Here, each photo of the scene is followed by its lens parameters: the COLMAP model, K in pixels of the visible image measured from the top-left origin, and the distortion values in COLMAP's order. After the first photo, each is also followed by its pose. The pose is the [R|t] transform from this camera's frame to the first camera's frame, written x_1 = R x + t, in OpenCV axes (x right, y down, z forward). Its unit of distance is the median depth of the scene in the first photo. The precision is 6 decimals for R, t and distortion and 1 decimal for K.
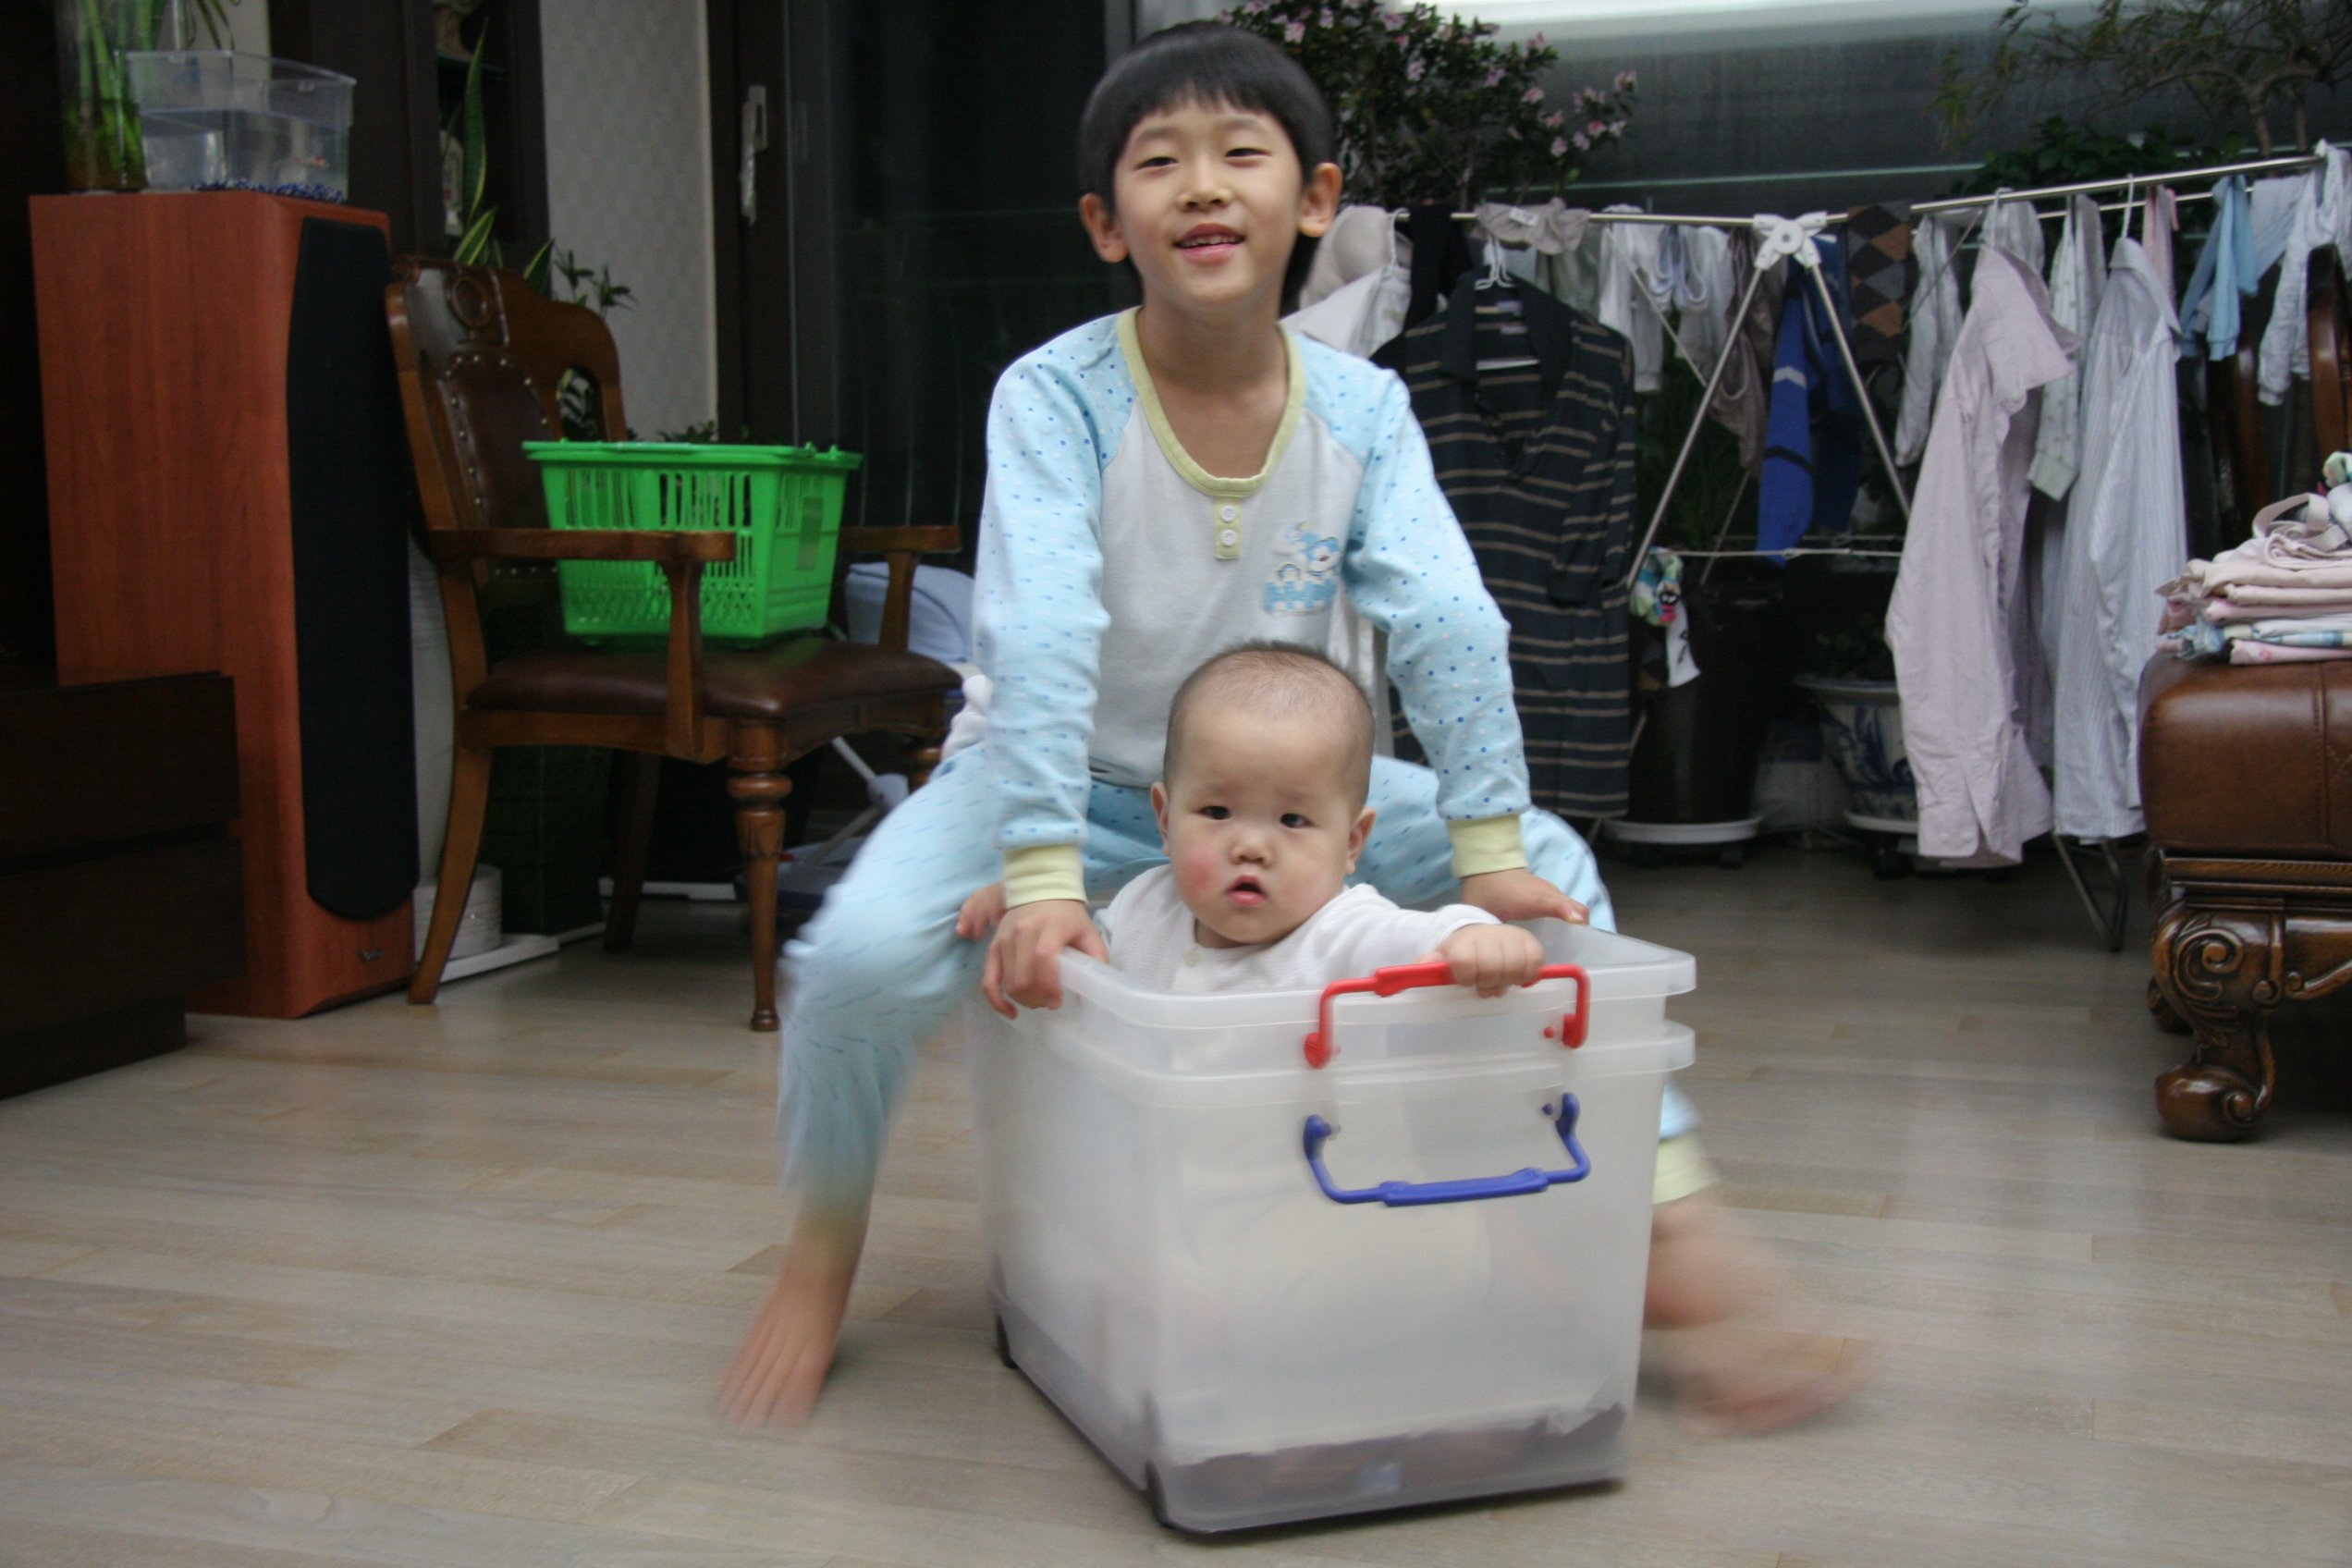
lens RADIAL K [[2906.7, 0, 1216.8], [0, 2906.7, 802.0], [0, 0, 1]] dist [0.085203, 0.000000]
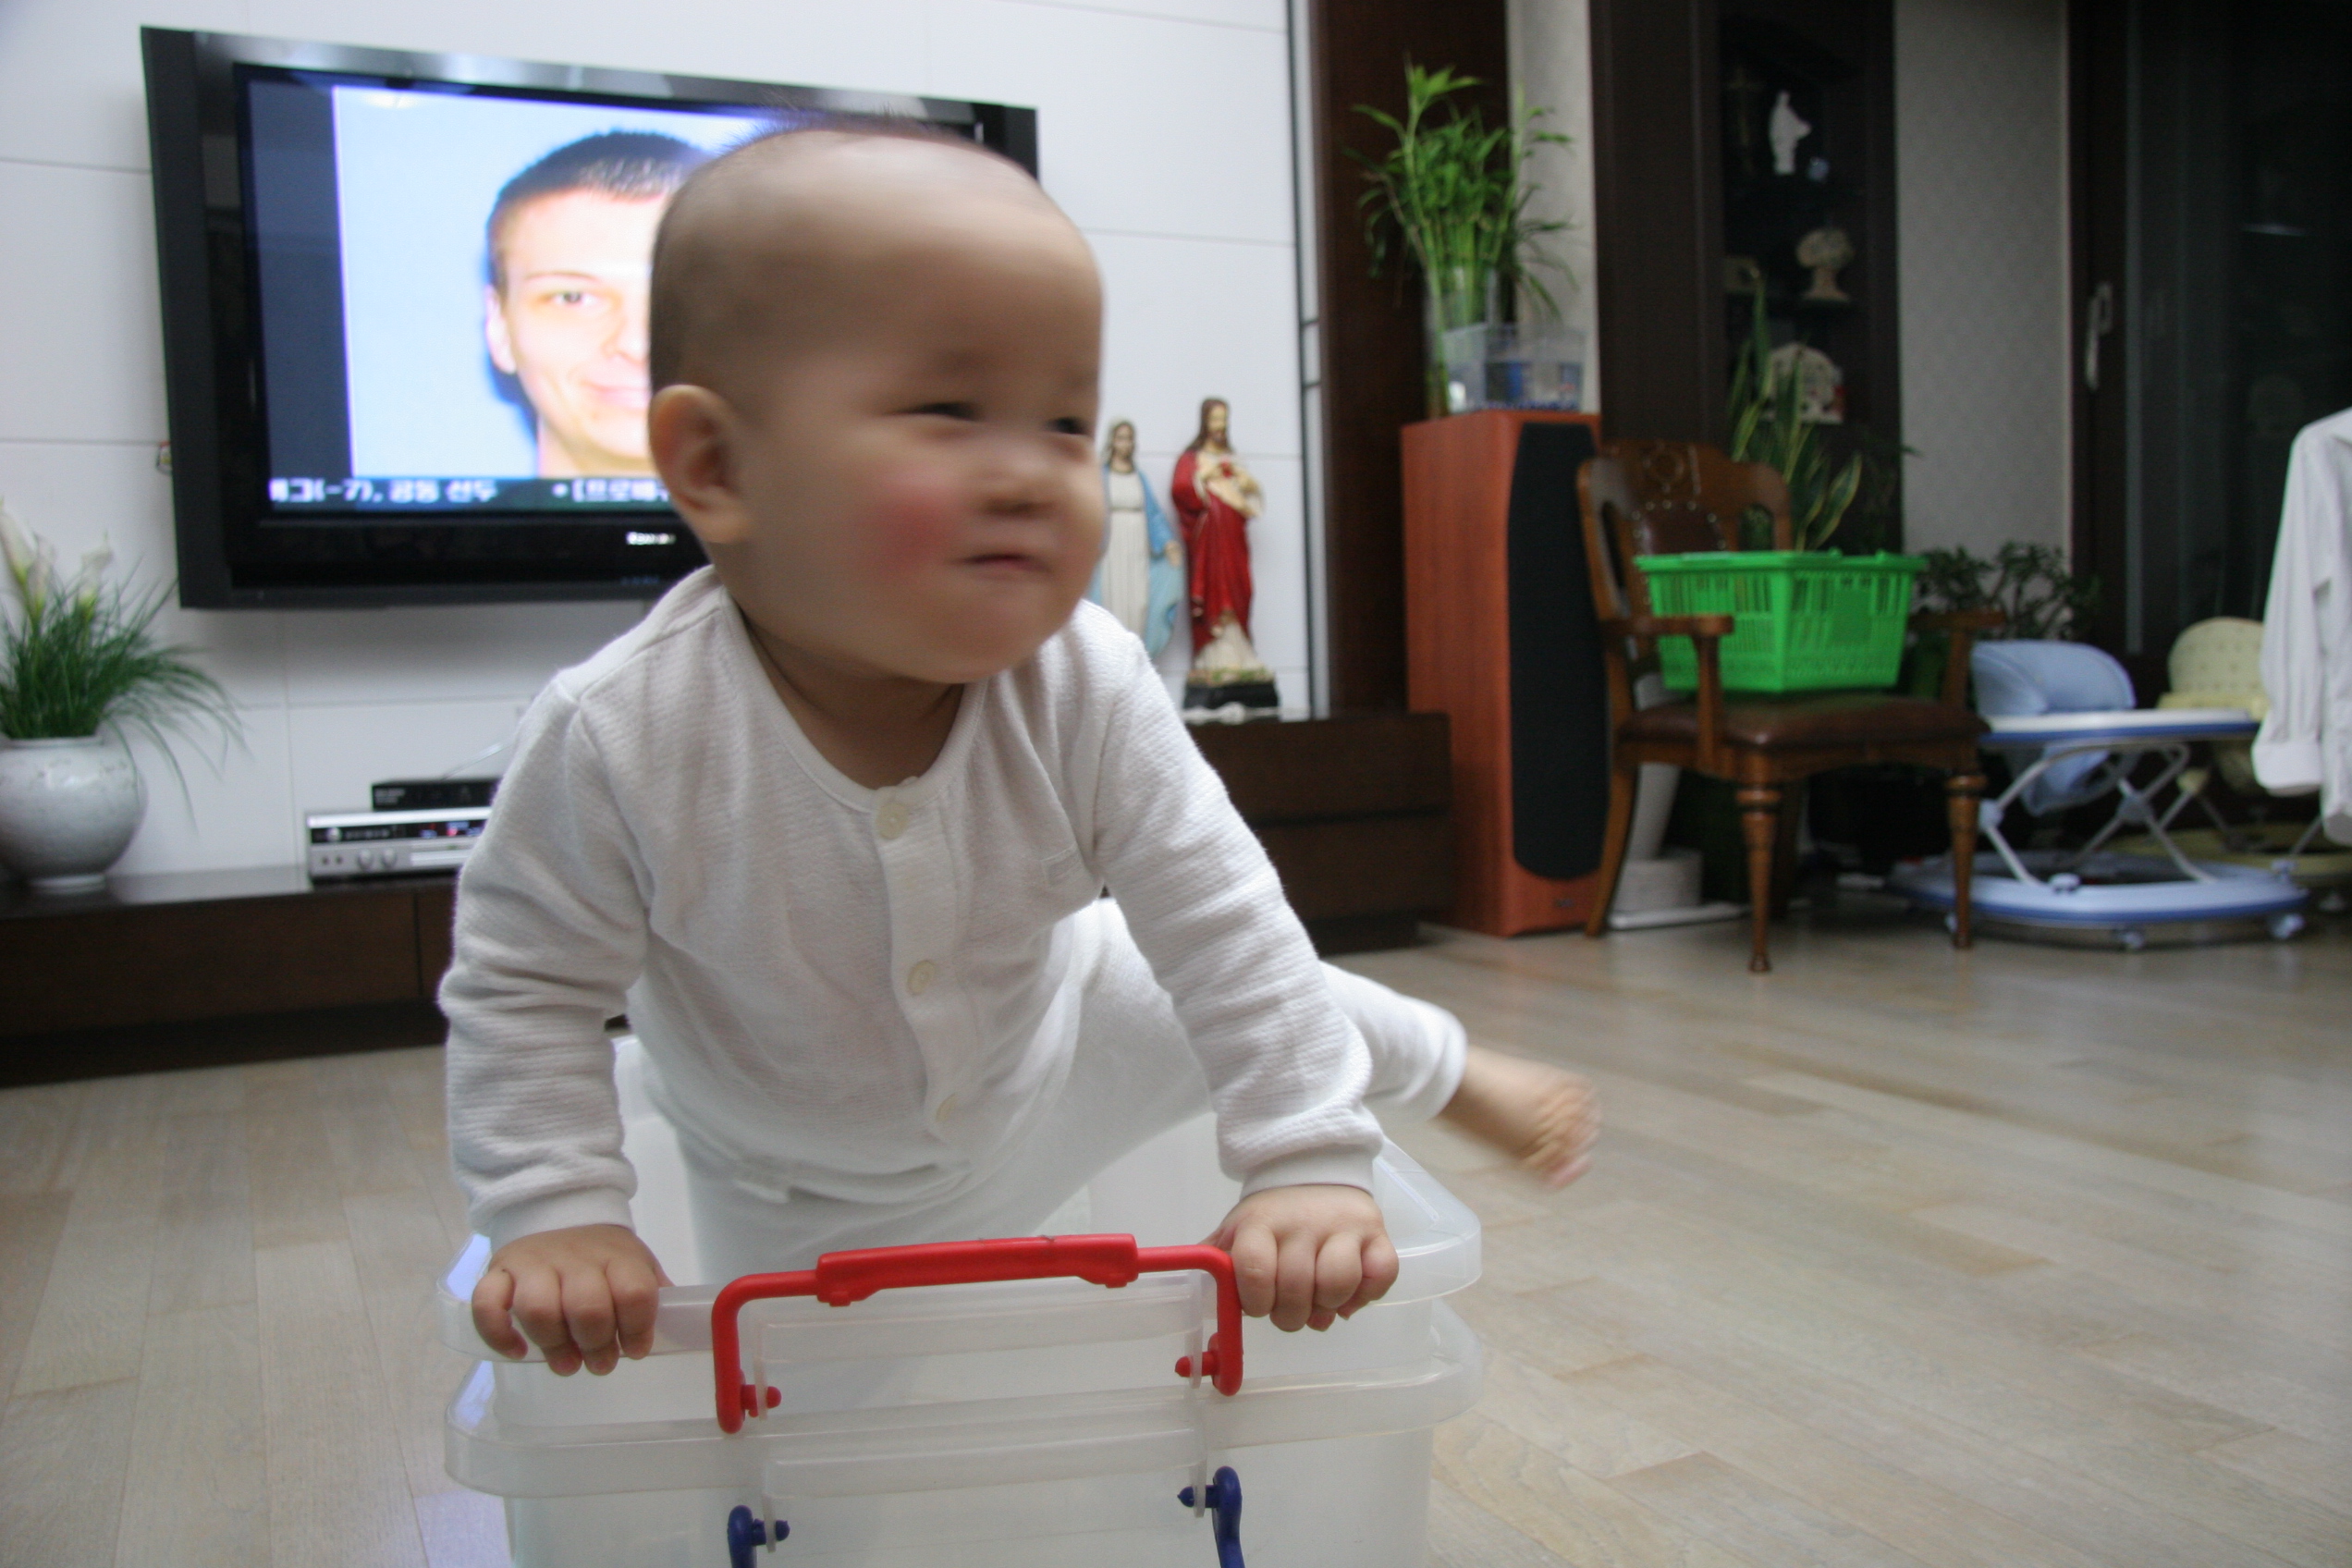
lens RADIAL K [[2118.8, 0, 1161.0], [0, 2118.8, 808.4], [0, 0, 1]] dist [-0.082011, 0.075282]
pose [[0.676083, 0.037216, -0.735885, 0.365629], [-0.052364, 0.998625, 0.002395, 0.012045], [0.734962, 0.036914, 0.677102, 0.103355]]
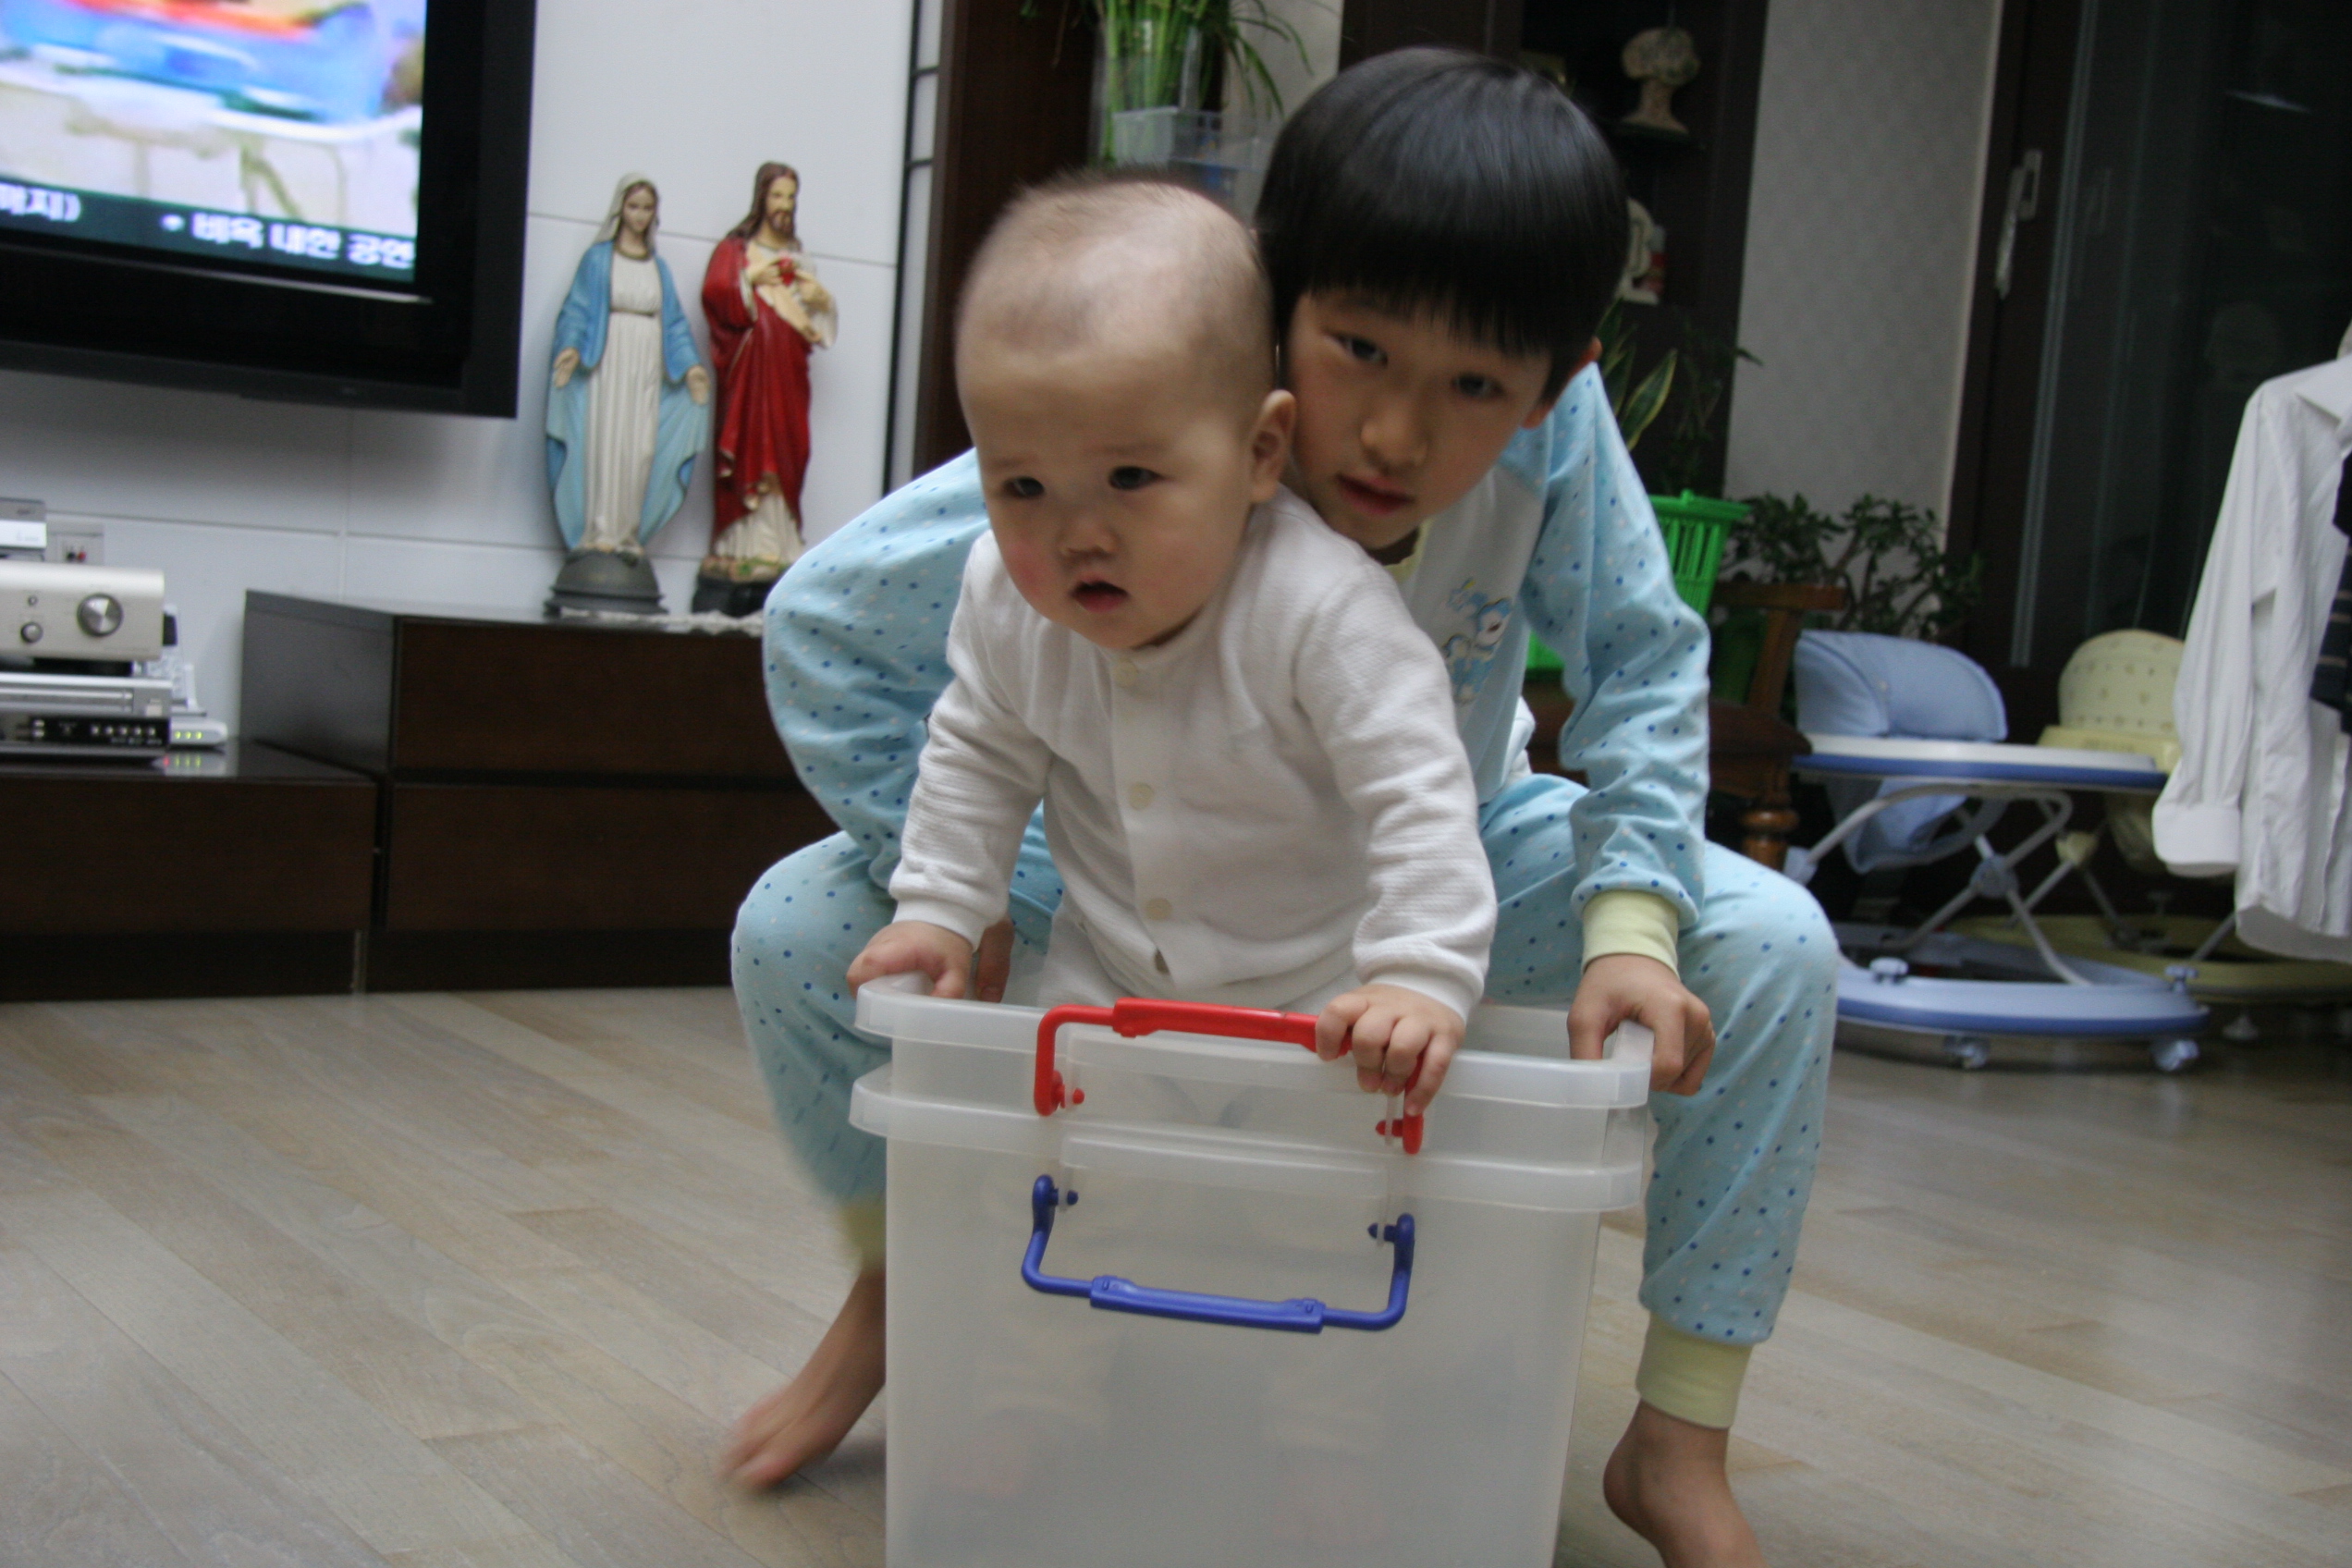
lens RADIAL K [[3132.3, 0, 1186.0], [0, 3132.3, 789.6], [0, 0, 1]] dist [0.090962, 0.000000]
pose [[0.787183, 0.105952, -0.607550, 0.389456], [-0.143965, 0.989484, -0.013974, 0.015914], [0.599681, 0.098466, 0.794158, 0.075932]]
